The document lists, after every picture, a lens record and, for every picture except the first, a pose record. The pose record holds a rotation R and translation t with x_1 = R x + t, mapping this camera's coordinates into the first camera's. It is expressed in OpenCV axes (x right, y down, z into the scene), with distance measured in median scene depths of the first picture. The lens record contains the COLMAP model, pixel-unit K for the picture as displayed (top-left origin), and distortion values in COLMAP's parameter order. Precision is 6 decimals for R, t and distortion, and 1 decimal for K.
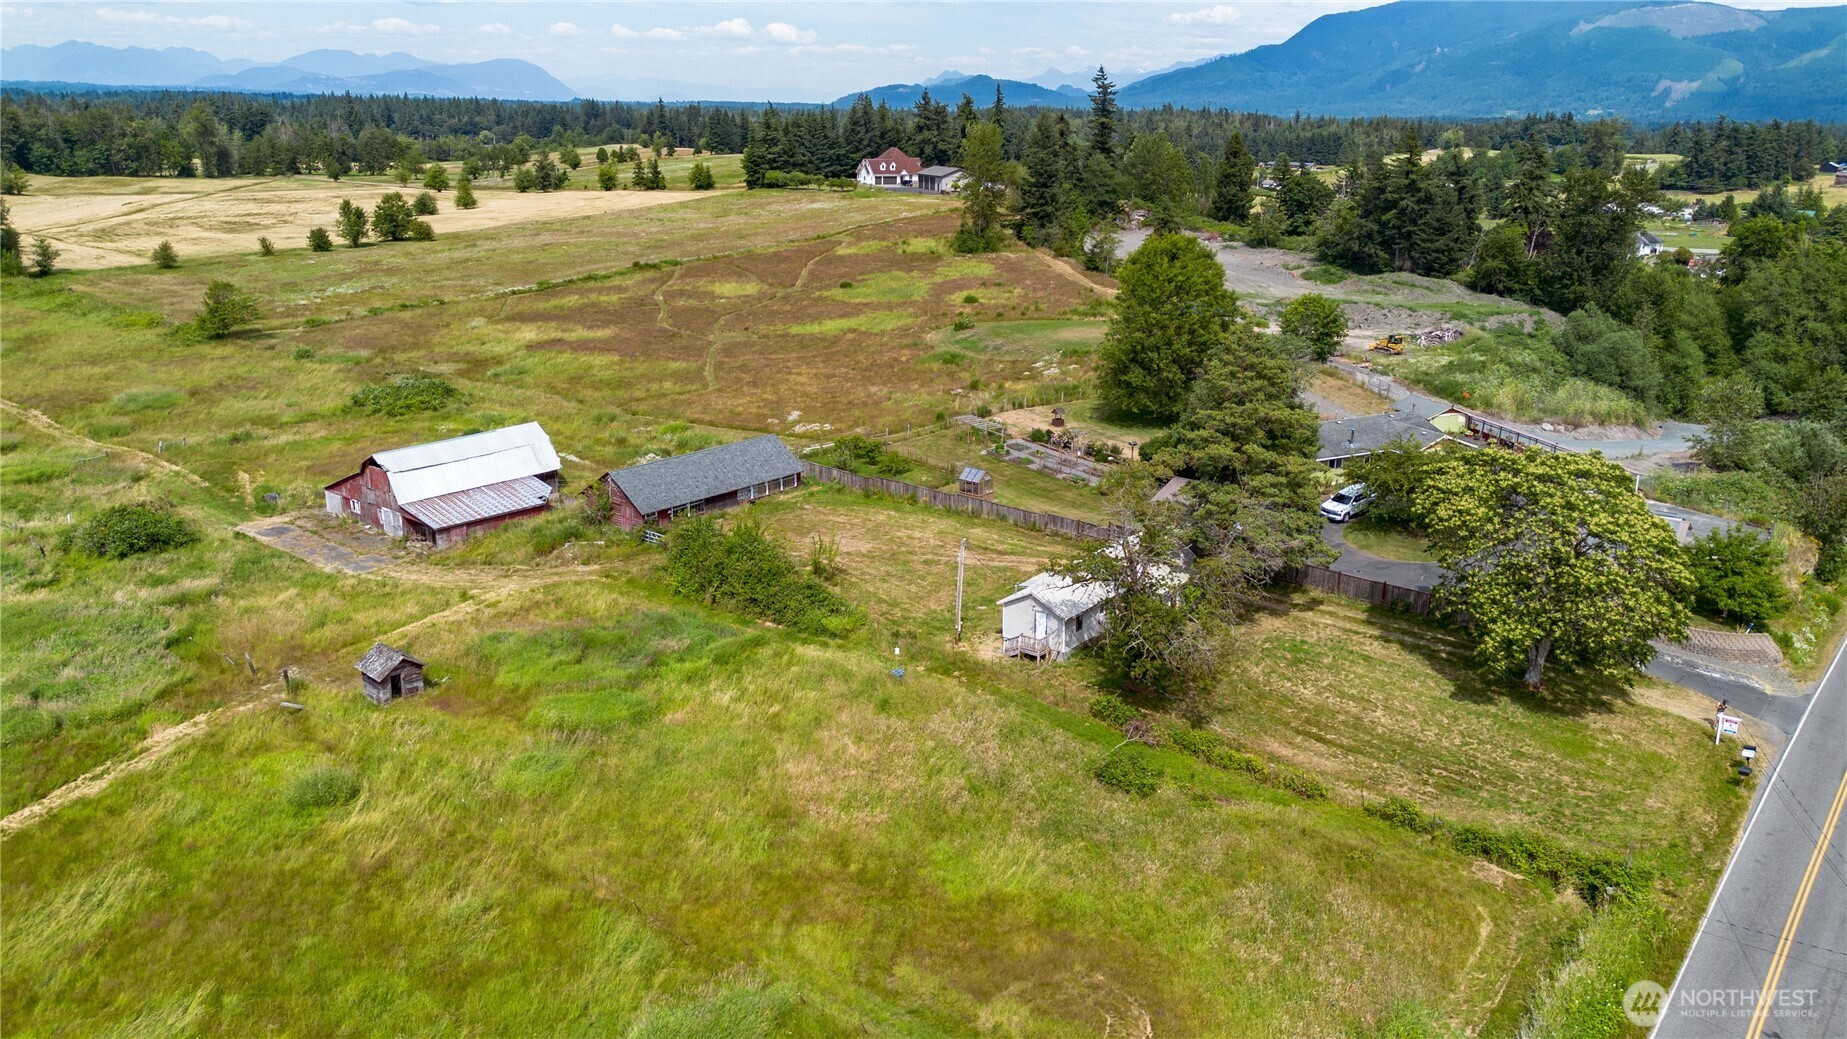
lens RADIAL K [[1312.2, 0, 929.7], [0, 1312.2, 519.1], [0, 0, 1]] dist [0.077754, -0.073359]
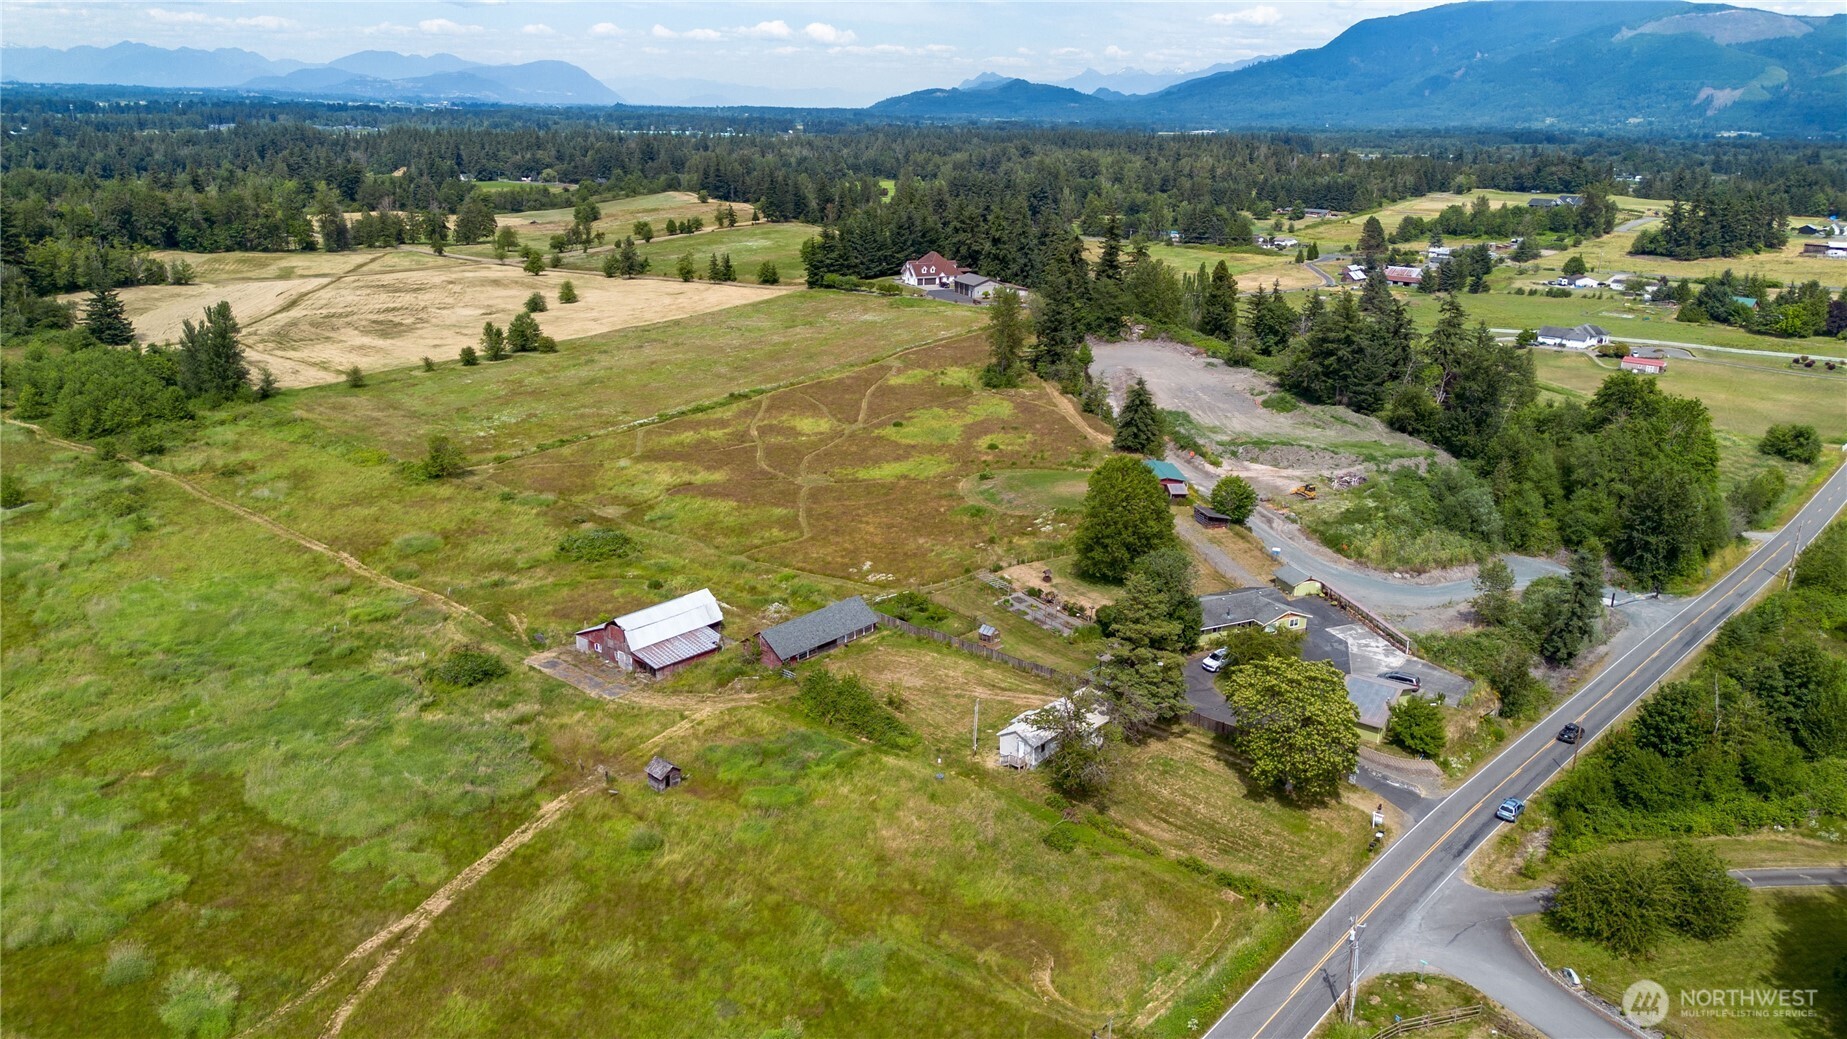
lens RADIAL K [[1311.2, 0, 929.7], [0, 1311.2, 516.3], [0, 0, 1]] dist [0.097408, -0.111357]
pose [[0.999635, 0.009490, -0.025277, 0.002623], [-0.009526, 0.999954, -0.001326, -0.177948], [0.025263, 0.001567, 0.999680, -0.602962]]
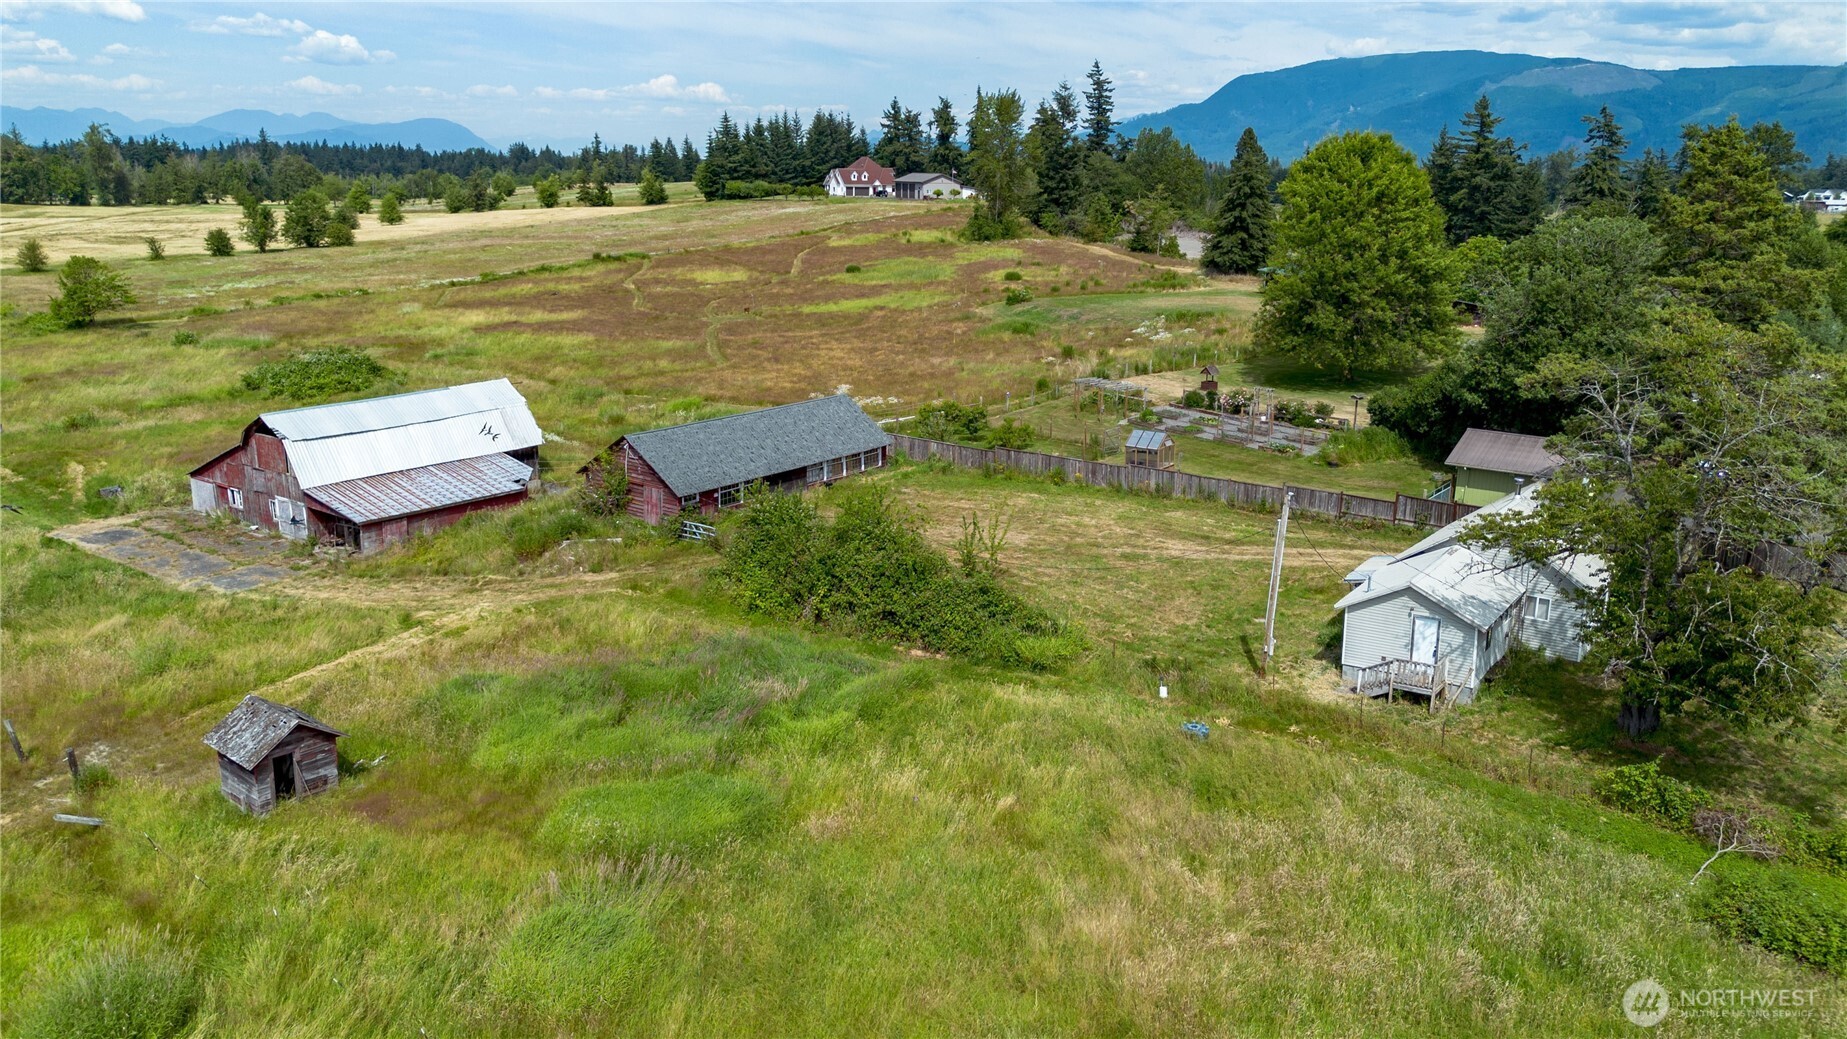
lens RADIAL K [[1312.2, 0, 929.7], [0, 1312.2, 519.1], [0, 0, 1]] dist [0.077754, -0.073359]
pose [[0.998560, -0.016702, 0.050972, -0.125494], [0.018777, 0.999003, -0.040496, 0.036498], [-0.050244, 0.041395, 0.997879, 0.333215]]
